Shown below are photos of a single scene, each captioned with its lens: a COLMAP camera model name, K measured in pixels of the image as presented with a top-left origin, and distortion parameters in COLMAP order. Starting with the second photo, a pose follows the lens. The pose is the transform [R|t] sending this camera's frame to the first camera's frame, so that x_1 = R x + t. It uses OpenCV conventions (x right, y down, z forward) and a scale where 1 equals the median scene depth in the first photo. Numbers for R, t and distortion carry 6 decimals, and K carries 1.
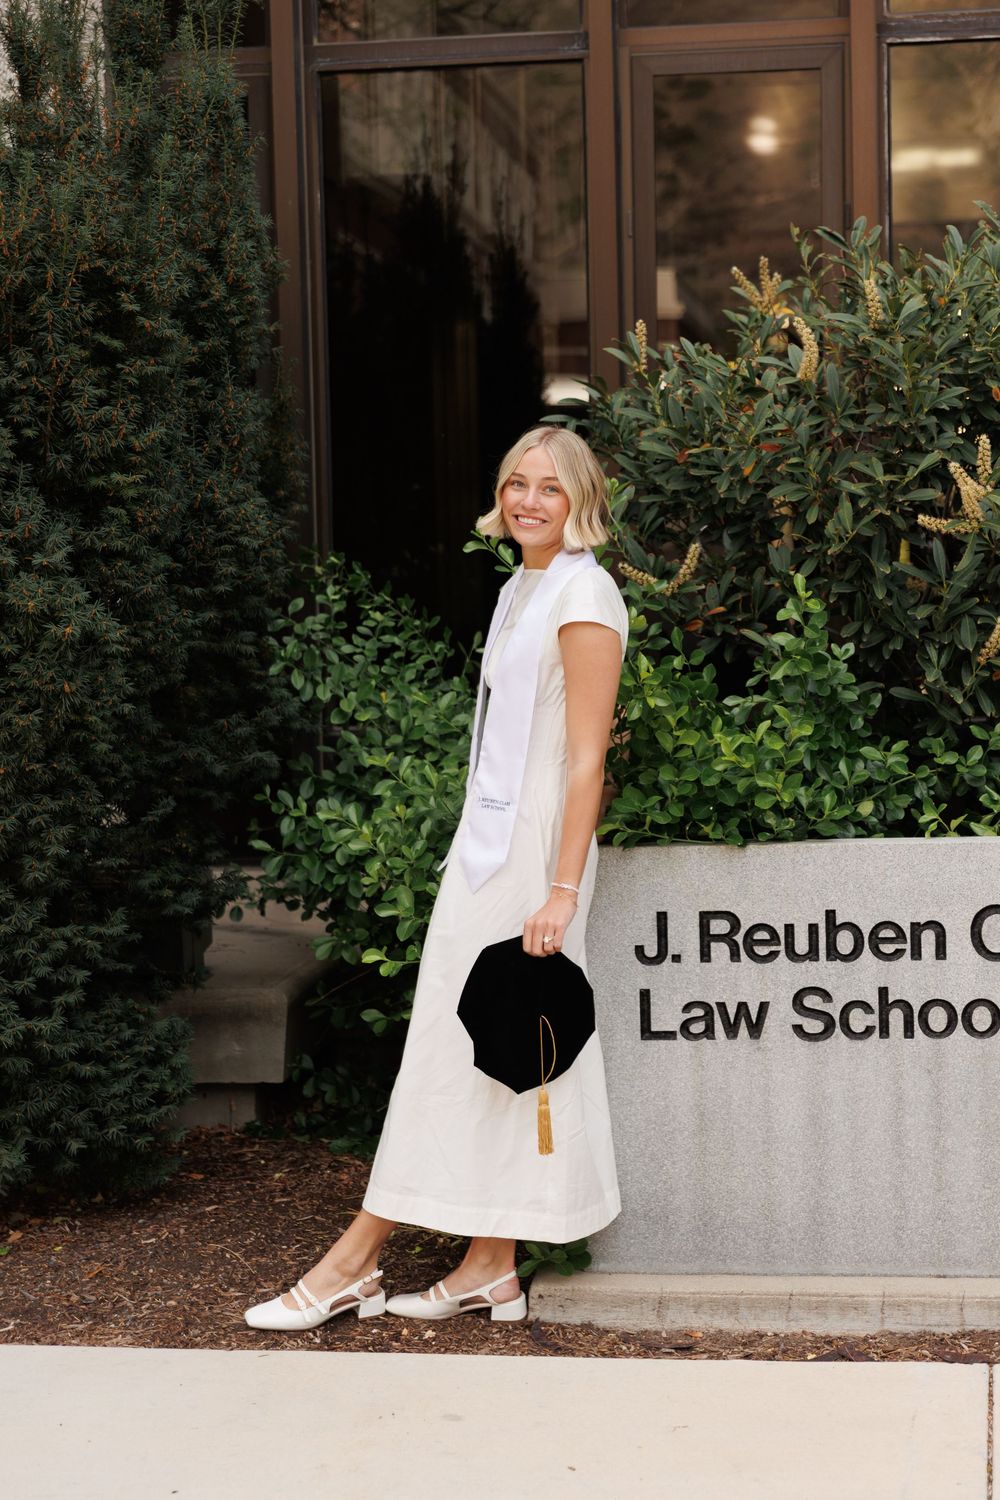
lens RADIAL K [[2808.4, 0, 500.0], [0, 2808.4, 750.0], [0, 0, 1]] dist [-0.019433, -0.120329]
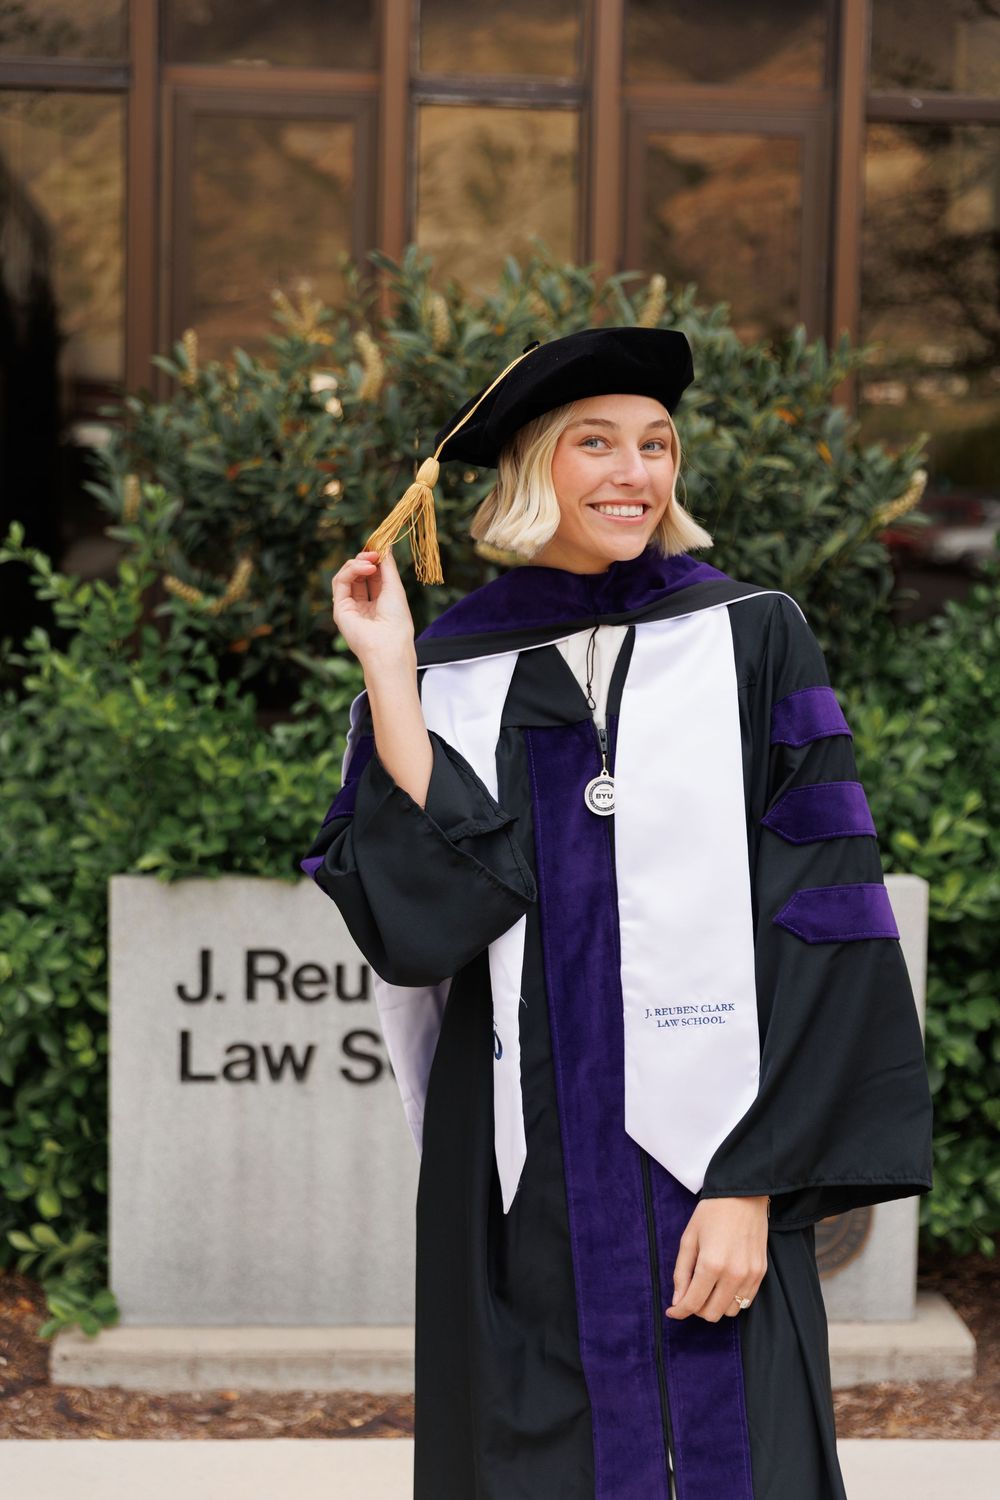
lens RADIAL K [[2163.4, 0, 500.0], [0, 2163.4, 750.0], [0, 0, 1]] dist [-0.027082, 0.031702]
pose [[0.973957, 0.028613, 0.224918, -0.011411], [-0.030881, 0.999501, 0.006572, -0.016875], [-0.224618, -0.013347, 0.974355, 0.263493]]
